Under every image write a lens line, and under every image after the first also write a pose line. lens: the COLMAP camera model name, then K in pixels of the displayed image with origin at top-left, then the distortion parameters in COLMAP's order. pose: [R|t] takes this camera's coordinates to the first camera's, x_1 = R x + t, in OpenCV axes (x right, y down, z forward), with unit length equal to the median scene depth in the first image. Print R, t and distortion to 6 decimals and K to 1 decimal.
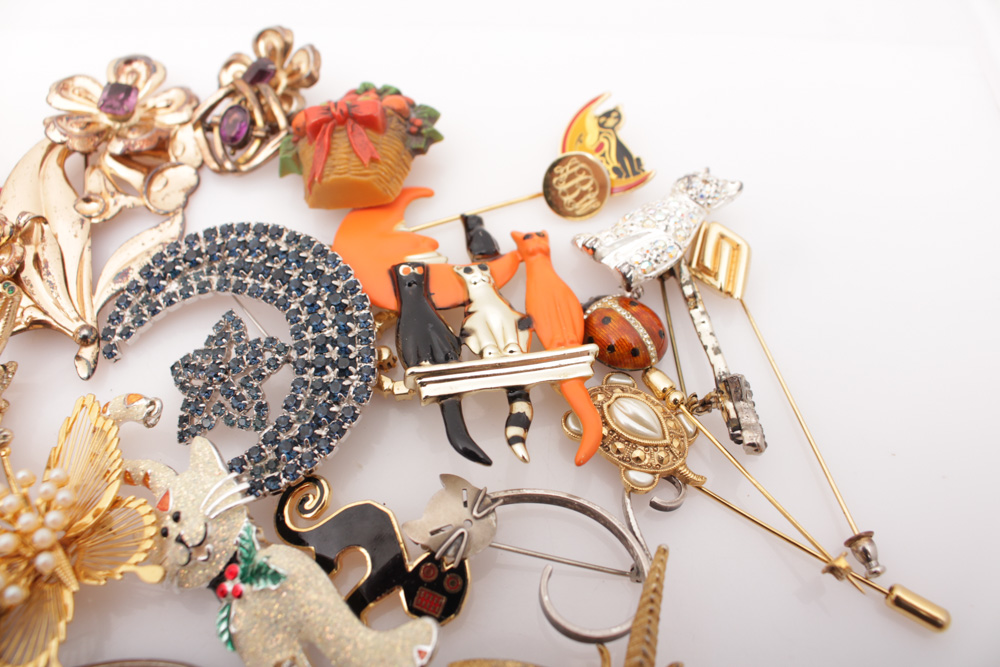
lens RADIAL K [[817.8, 0, 500.0], [0, 817.8, 333.5], [0, 0, 1]] dist [-0.176343, 0.135735]
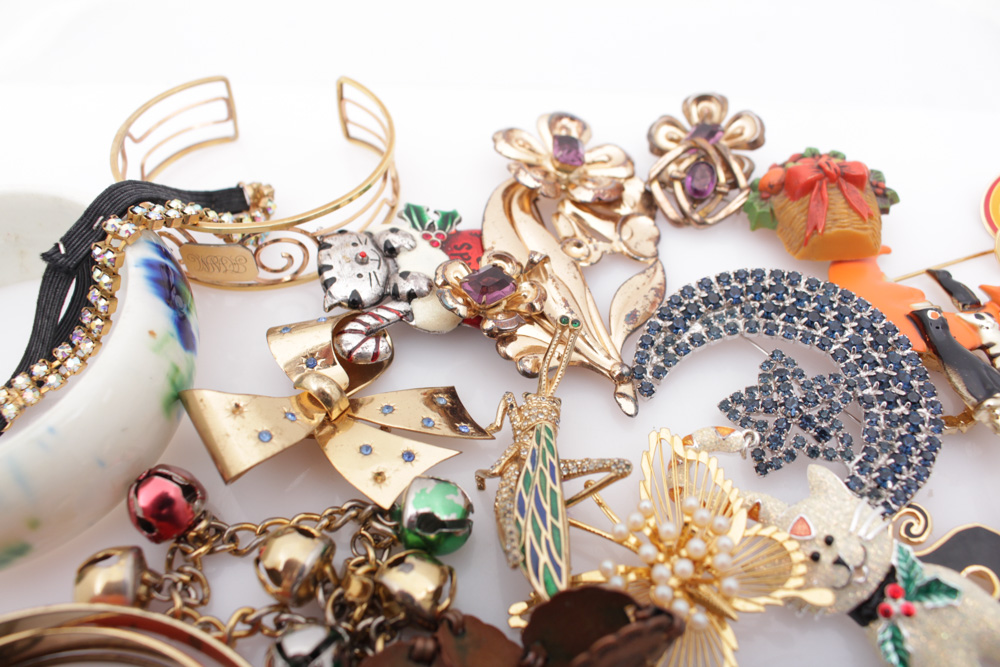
lens RADIAL K [[817.8, 0, 500.0], [0, 817.8, 333.5], [0, 0, 1]] dist [-0.176343, 0.135735]
pose [[0.999900, 0.012901, -0.005782, -0.645309], [-0.013485, 0.993171, -0.115889, 0.070900], [0.004248, 0.115955, 0.993245, -0.032015]]
